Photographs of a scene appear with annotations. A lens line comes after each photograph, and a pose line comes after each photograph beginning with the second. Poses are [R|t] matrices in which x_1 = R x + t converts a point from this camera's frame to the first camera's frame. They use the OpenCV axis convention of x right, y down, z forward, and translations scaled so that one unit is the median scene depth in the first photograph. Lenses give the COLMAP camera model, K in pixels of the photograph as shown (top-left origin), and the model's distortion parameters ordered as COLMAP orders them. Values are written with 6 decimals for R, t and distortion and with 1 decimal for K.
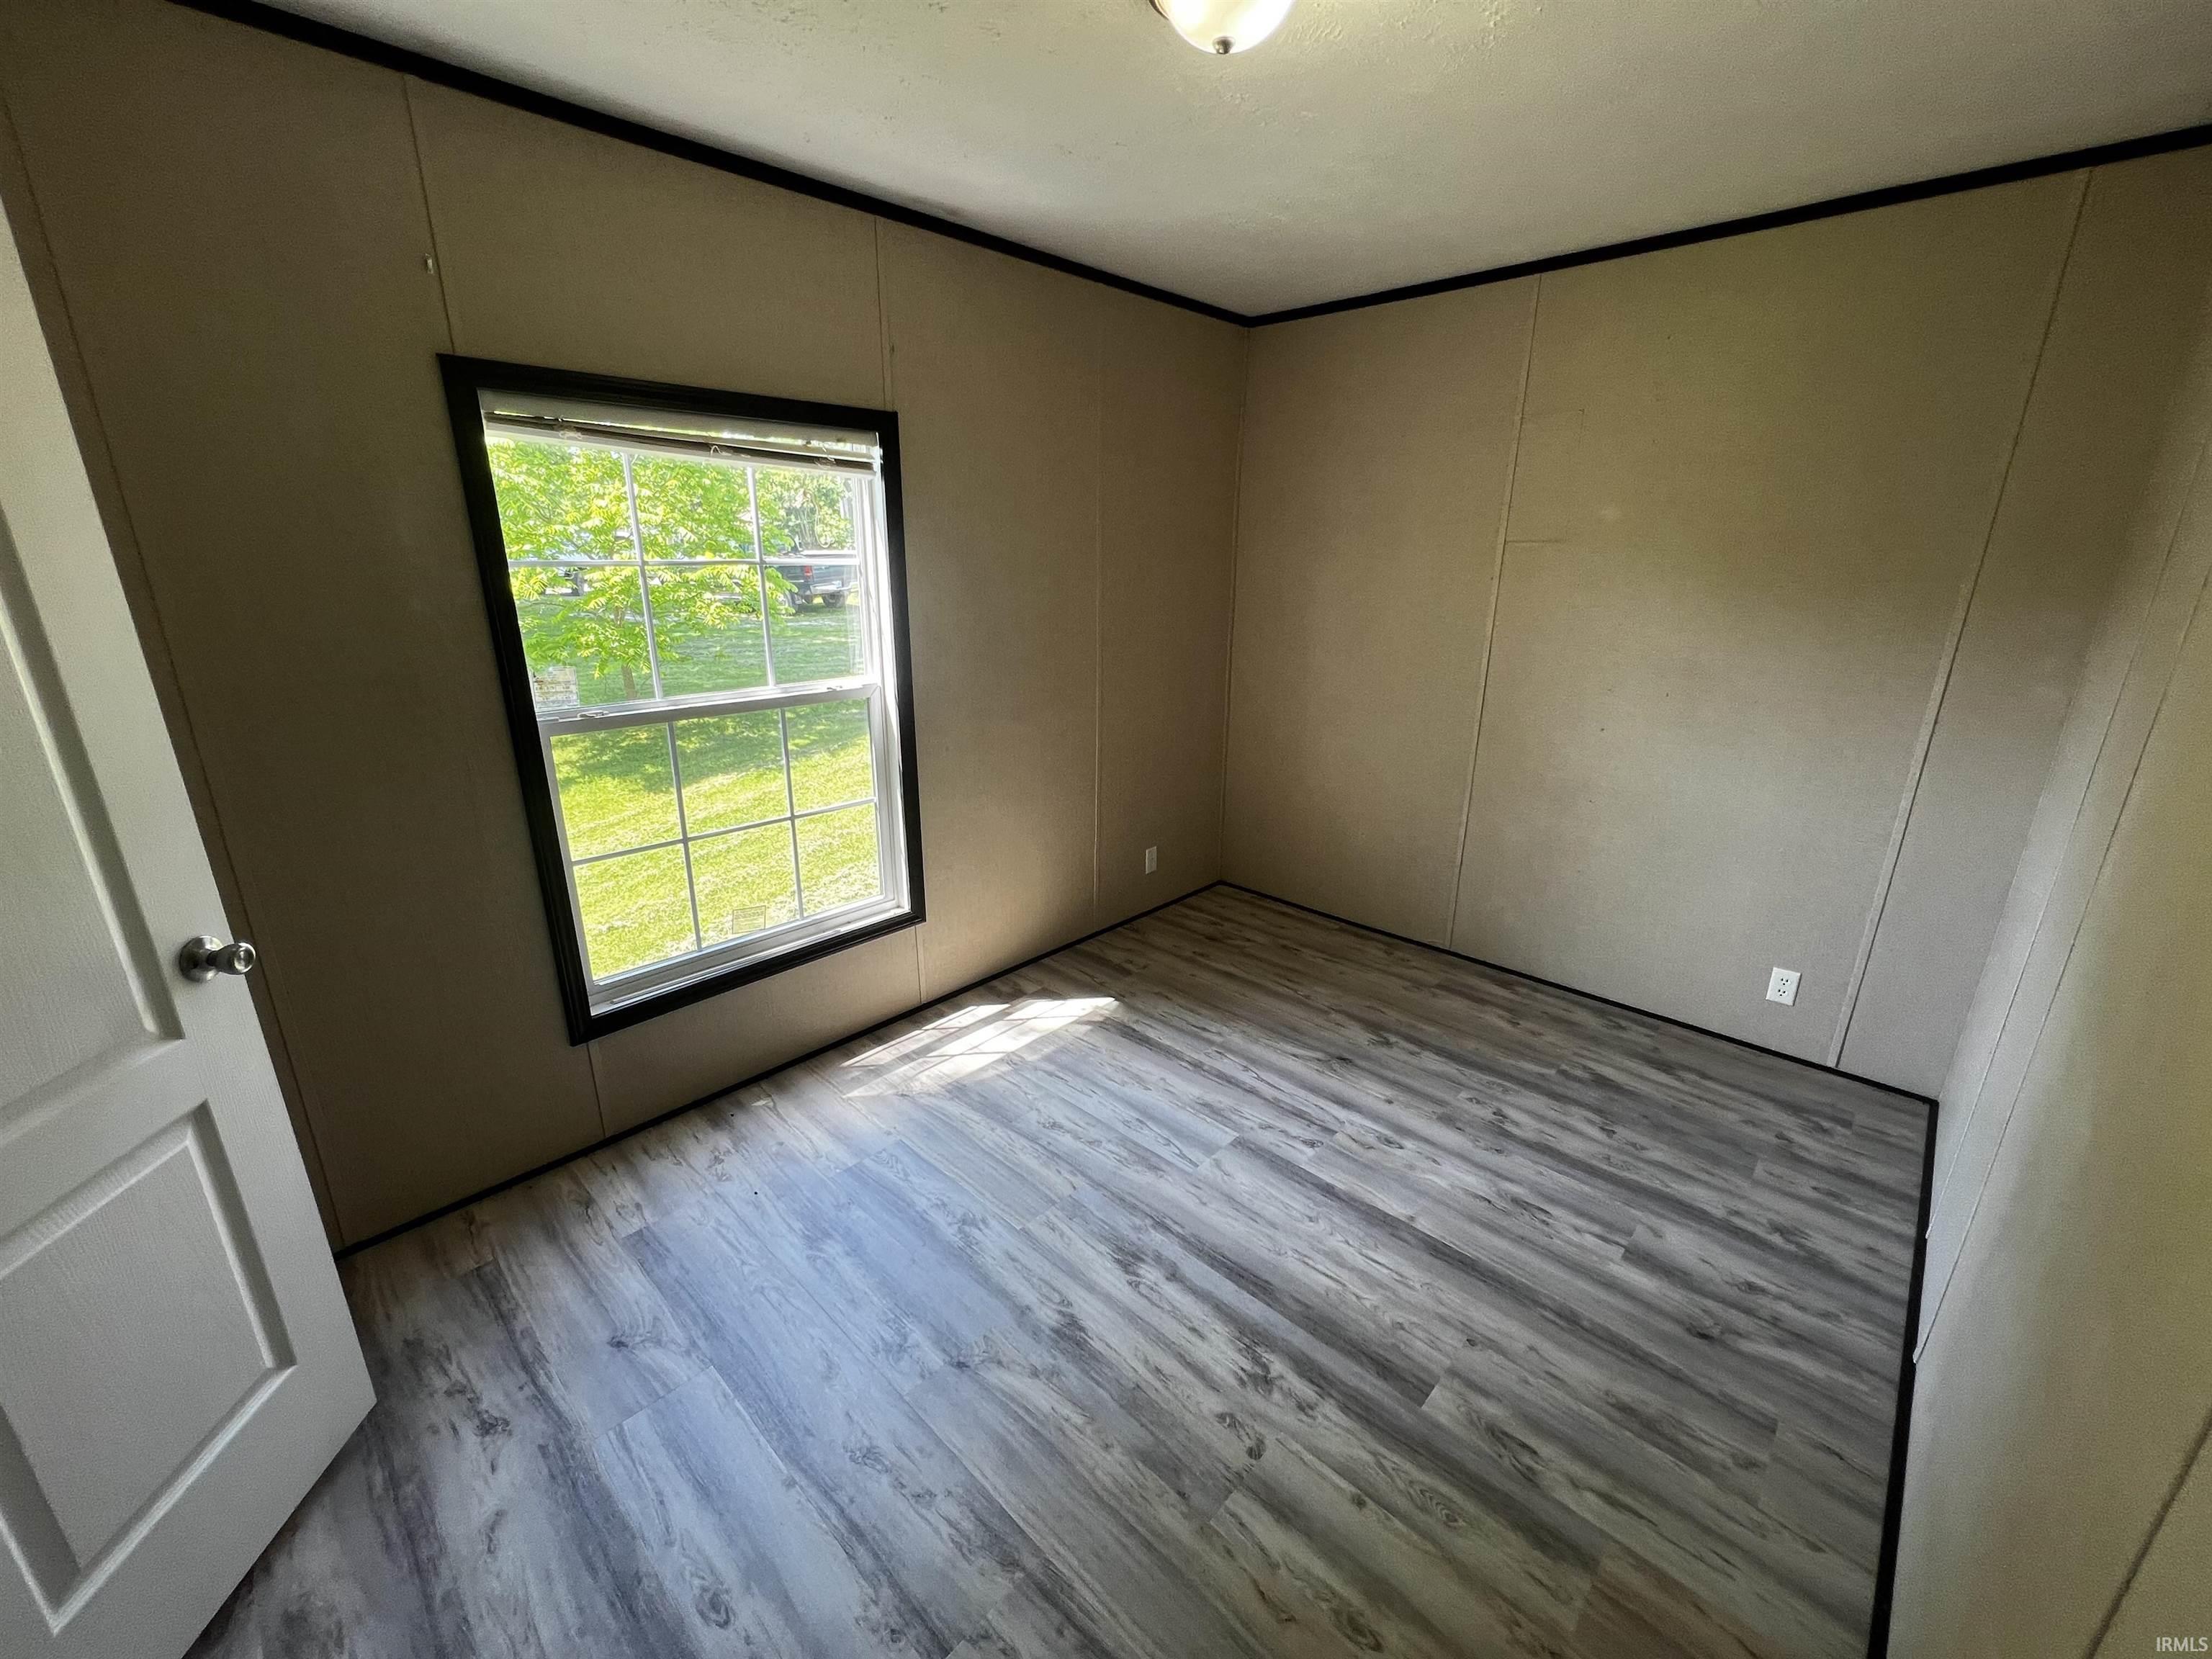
lens RADIAL K [[891.2, 0, 1094.5], [0, 891.2, 831.9], [0, 0, 1]] dist [-0.000146, 0.000580]
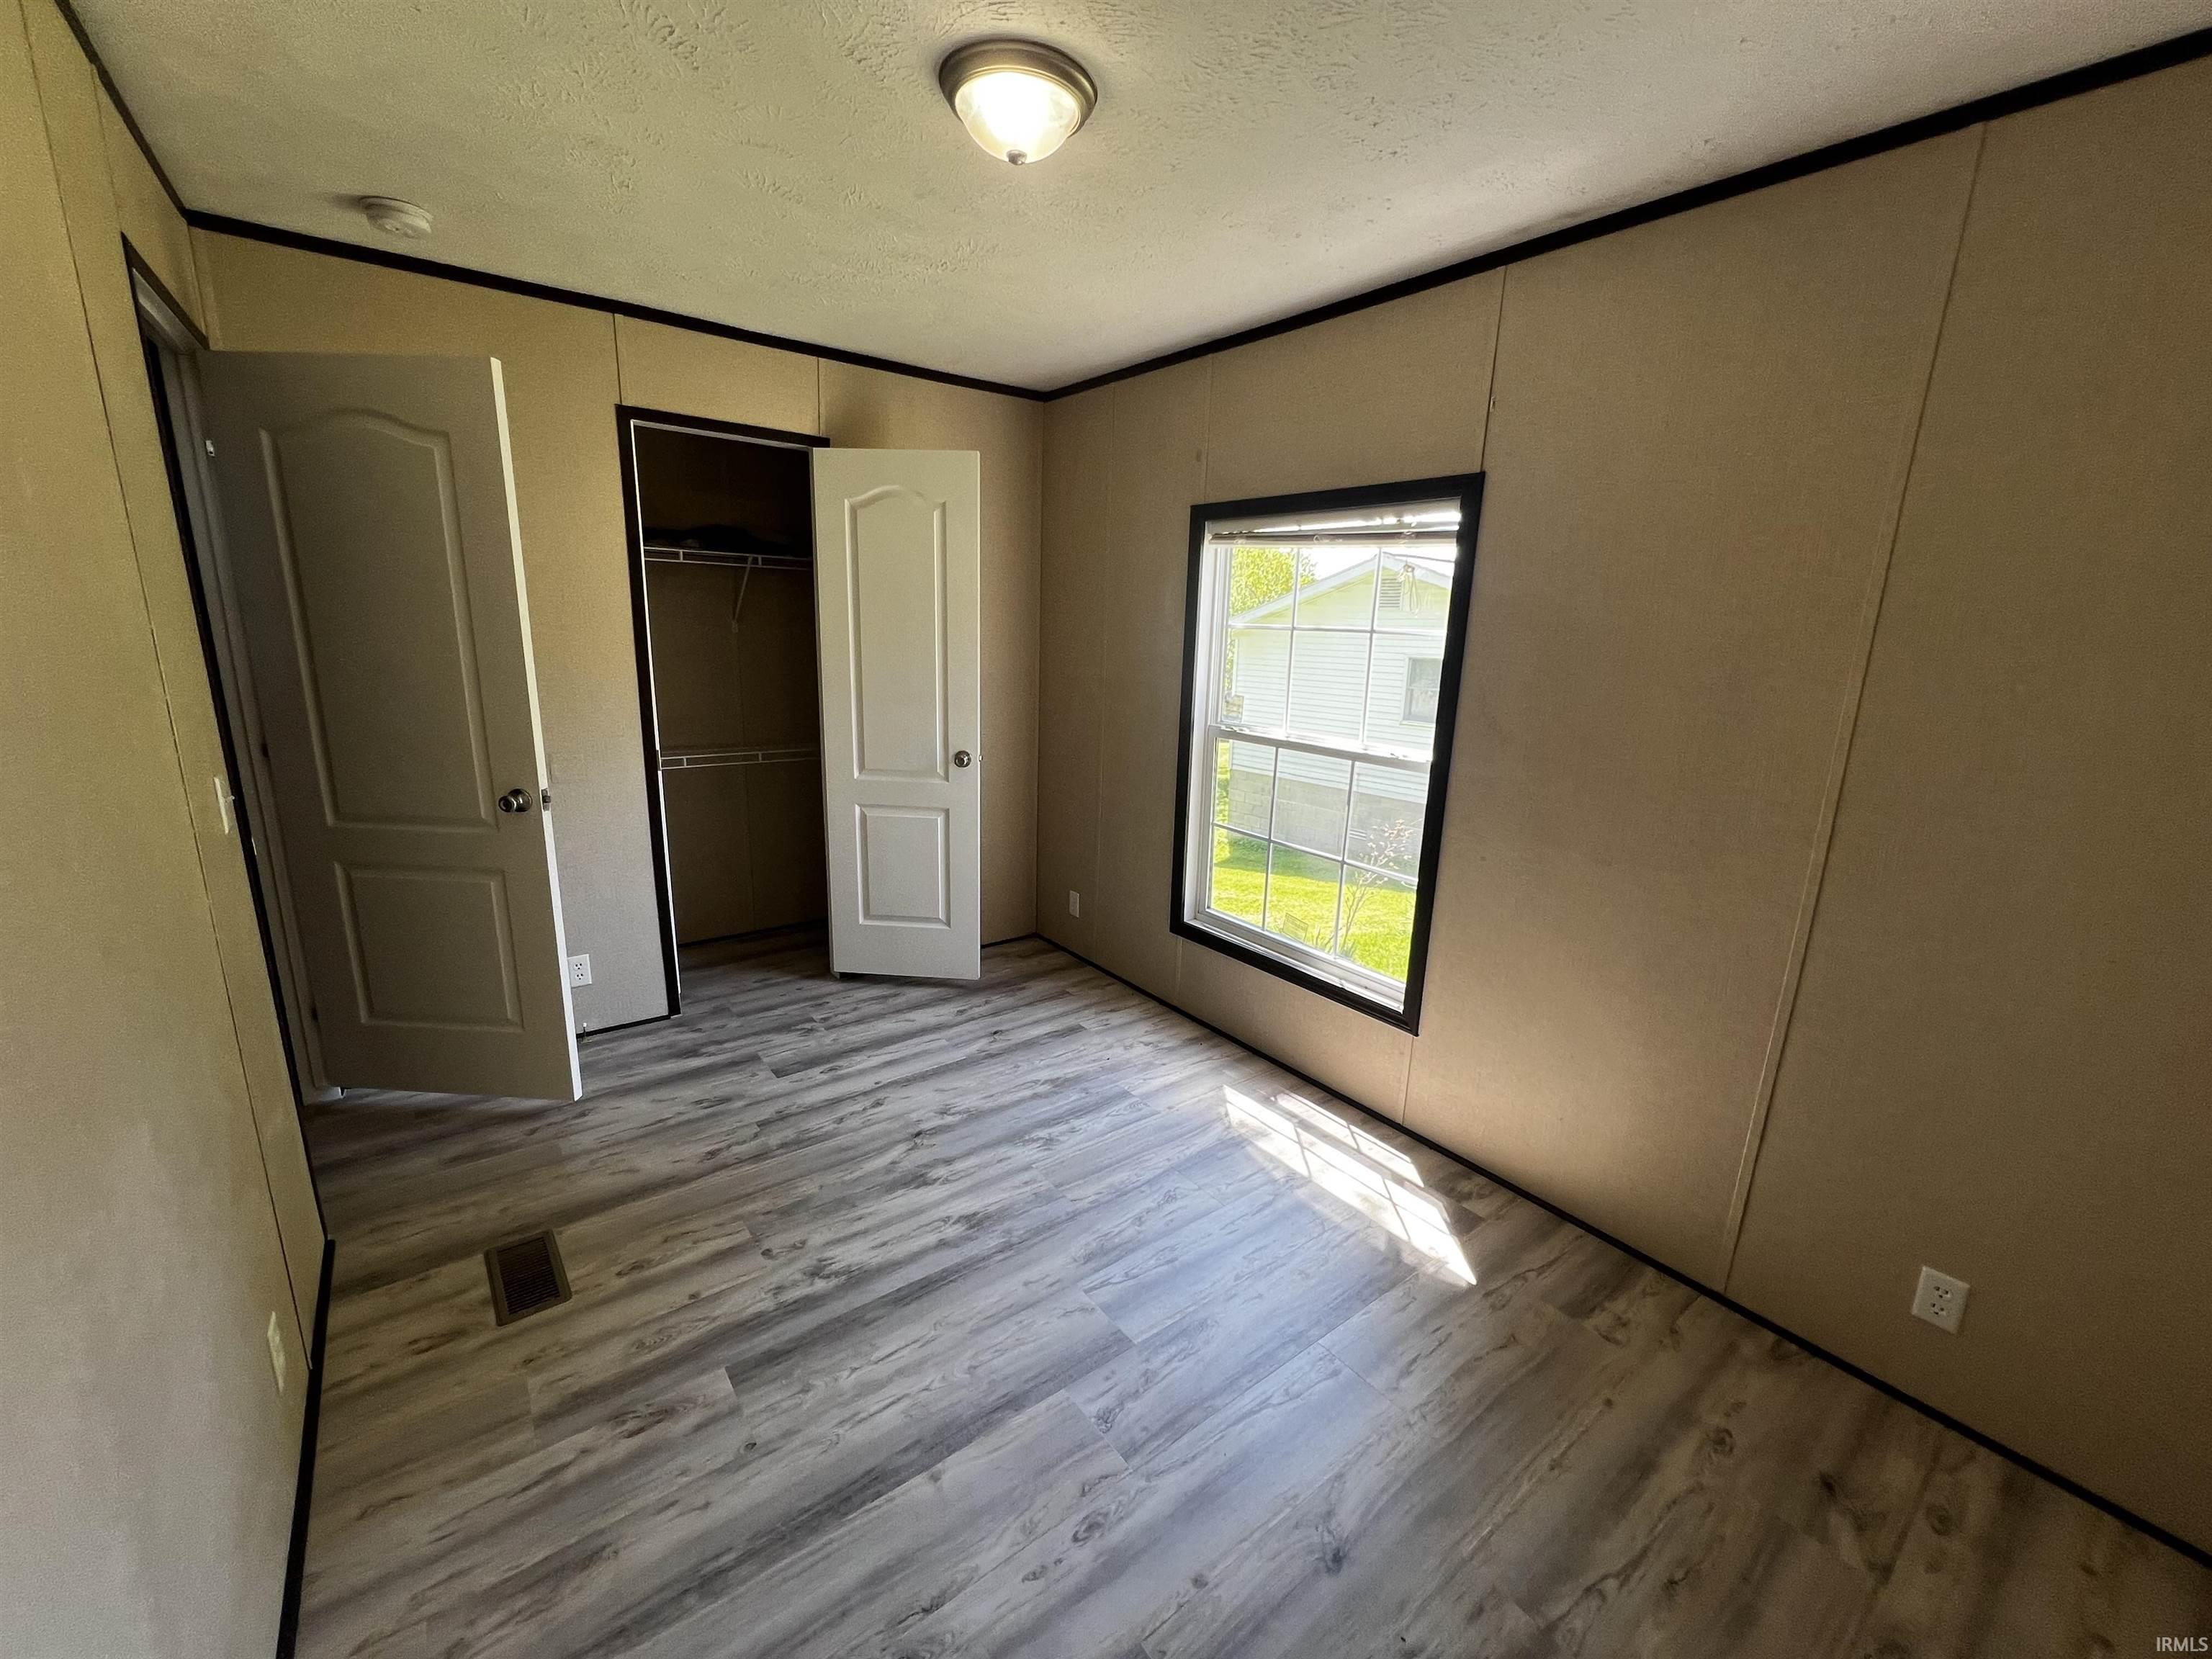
lens RADIAL K [[891.2, 0, 1096.8], [0, 891.2, 826.2], [0, 0, 1]] dist [-0.000146, 0.000580]
pose [[-0.156367, 0.212998, -0.964459, 1.027110], [-0.329682, 0.909213, 0.254248, -0.319809], [0.931053, 0.357721, -0.071949, 1.083549]]
